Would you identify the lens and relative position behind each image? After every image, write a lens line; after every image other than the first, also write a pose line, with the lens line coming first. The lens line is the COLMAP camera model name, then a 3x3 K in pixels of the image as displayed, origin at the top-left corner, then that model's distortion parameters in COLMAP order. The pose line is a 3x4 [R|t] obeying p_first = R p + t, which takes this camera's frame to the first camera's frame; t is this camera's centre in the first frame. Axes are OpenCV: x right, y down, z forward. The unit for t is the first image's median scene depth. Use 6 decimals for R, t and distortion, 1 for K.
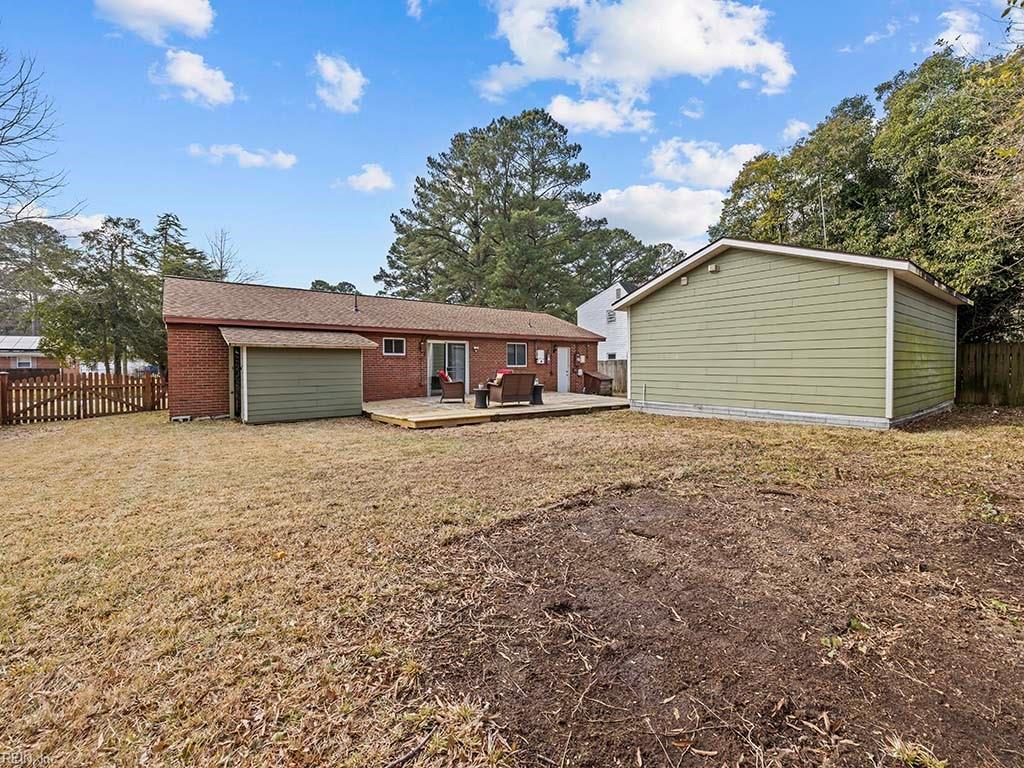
lens RADIAL K [[426.1, 0, 510.2], [0, 426.1, 374.4], [0, 0, 1]] dist [-0.000478, 0.001135]
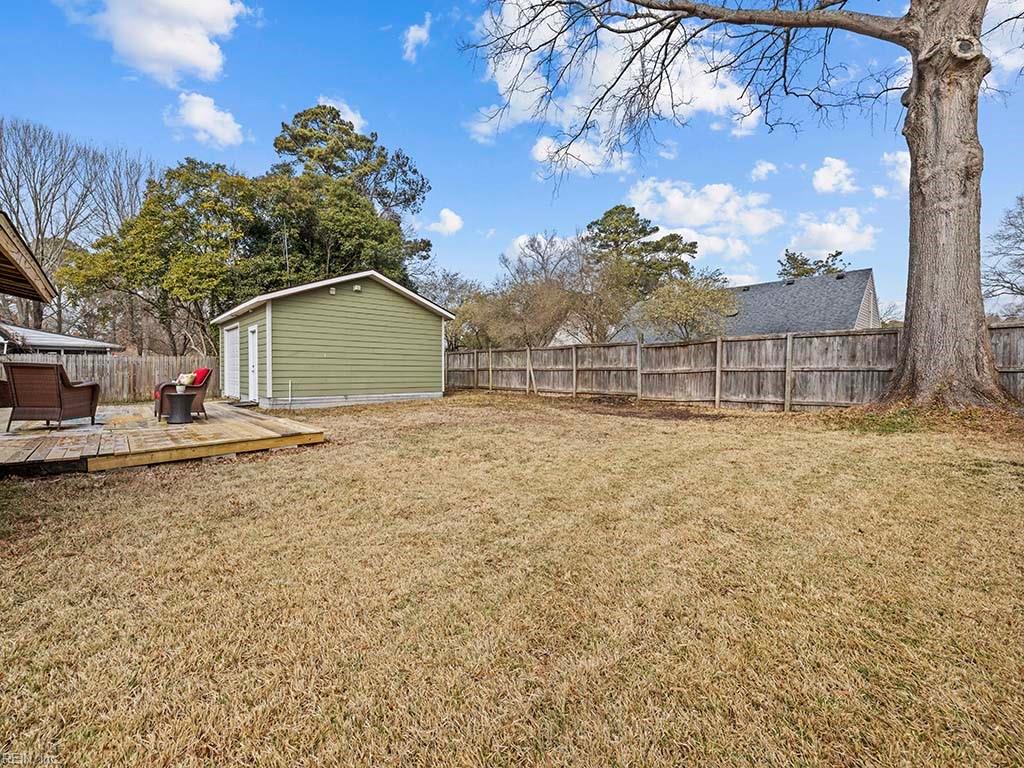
lens RADIAL K [[426.1, 0, 502.8], [0, 426.1, 376.6], [0, 0, 1]] dist [-0.000478, 0.001135]
pose [[-0.076706, -0.006622, 0.997032, -0.486401], [0.019862, 0.999769, 0.008168, 0.009623], [-0.996856, 0.020430, -0.076557, 0.382676]]
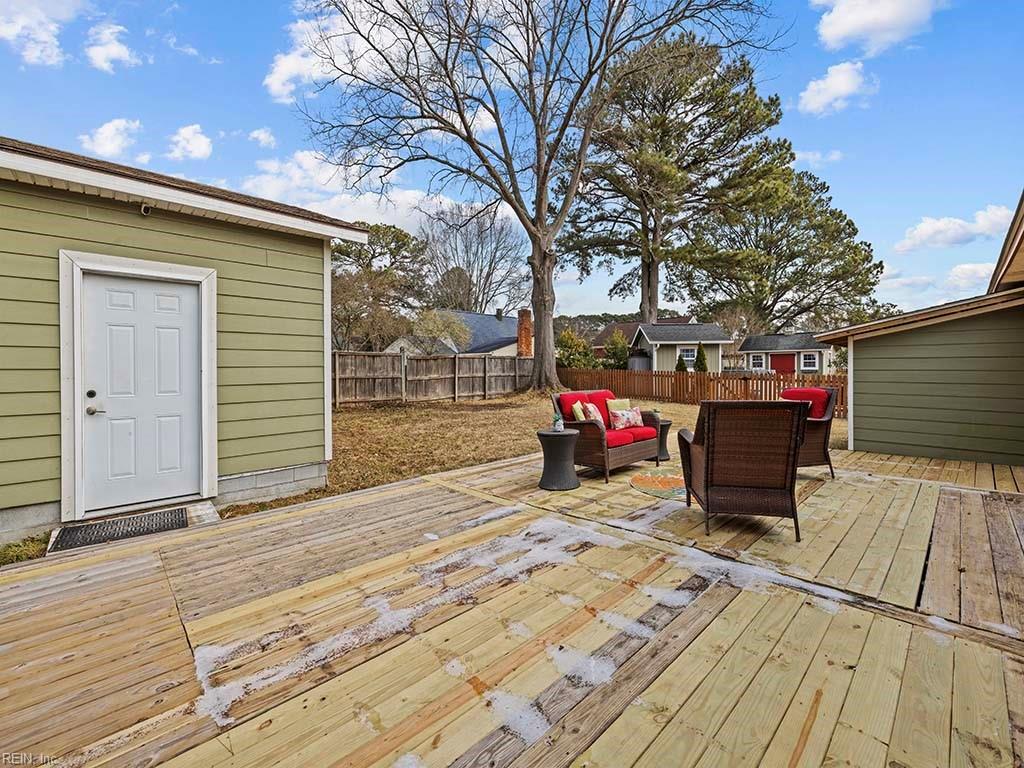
lens RADIAL K [[426.1, 0, 506.6], [0, 426.1, 378.8], [0, 0, 1]] dist [-0.000478, 0.001135]
pose [[-0.995411, 0.010812, -0.095080, 0.100626], [0.006670, 0.999019, 0.043770, -0.026235], [0.095460, 0.042935, -0.994507, 0.984818]]
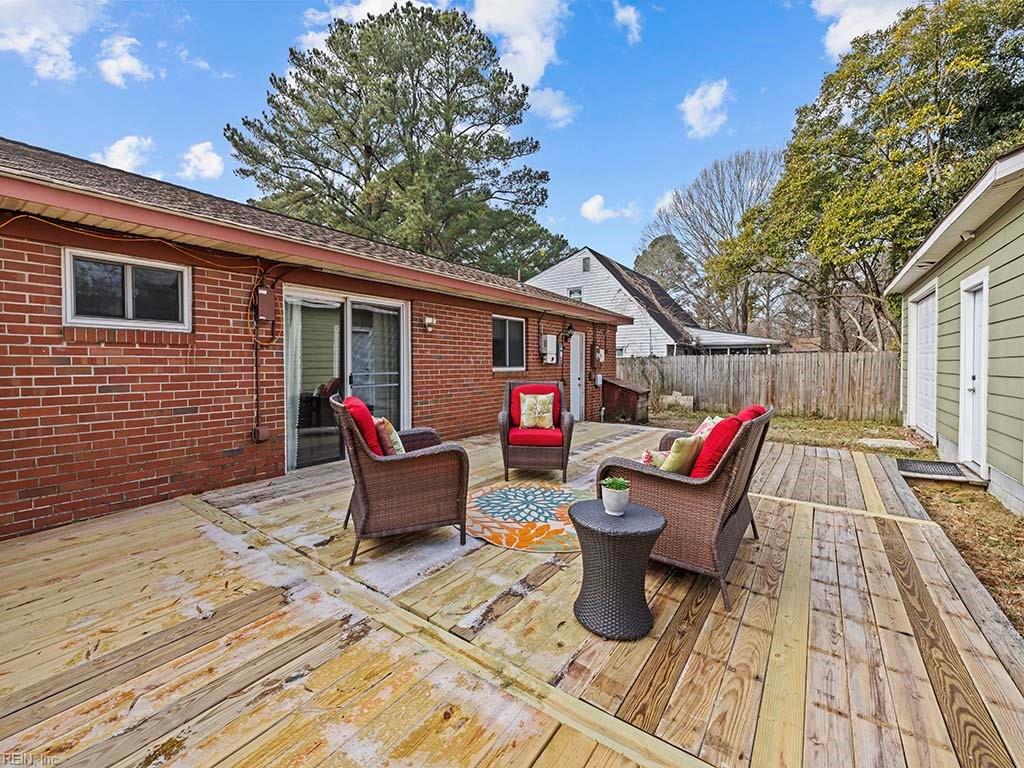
lens RADIAL K [[426.1, 0, 507.9], [0, 426.1, 373.7], [0, 0, 1]] dist [-0.000478, 0.001135]
pose [[0.961816, -0.003649, 0.273673, -0.104597], [0.003241, 0.999993, 0.001943, -0.015242], [-0.273678, -0.000982, 0.961821, 0.562581]]
